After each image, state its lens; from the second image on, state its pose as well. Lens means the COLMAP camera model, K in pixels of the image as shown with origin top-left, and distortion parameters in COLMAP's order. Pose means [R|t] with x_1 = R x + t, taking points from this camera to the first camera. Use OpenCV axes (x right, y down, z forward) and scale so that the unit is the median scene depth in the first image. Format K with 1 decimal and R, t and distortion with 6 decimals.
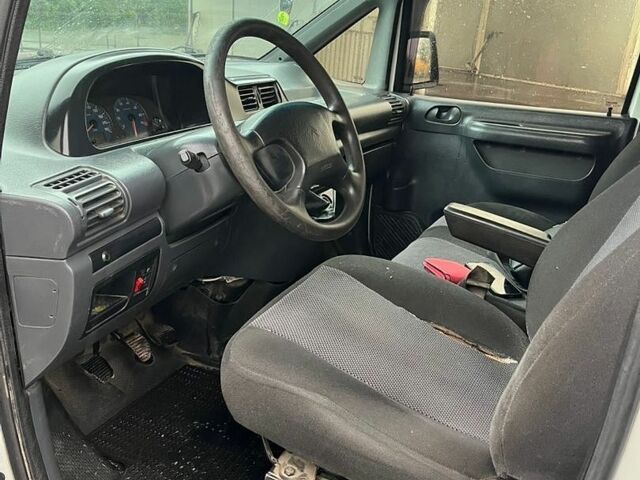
lens RADIAL K [[657.0, 0, 320.0], [0, 657.0, 240.0], [0, 0, 1]] dist [-0.008540, -0.010934]
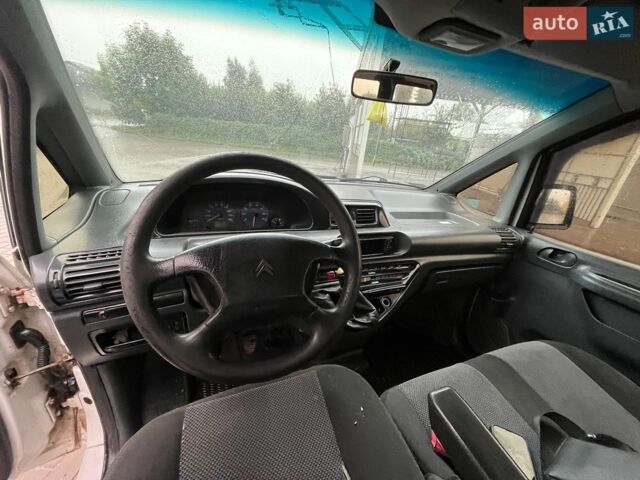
lens RADIAL K [[256.6, 0, 320.0], [0, 256.6, 240.0], [0, 0, 1]] dist [0.000141, 0.000036]
pose [[0.748362, 0.250926, -0.613995, 0.269234], [-0.271023, 0.960560, 0.062226, -0.246413], [0.605393, 0.119839, 0.786853, 0.721857]]
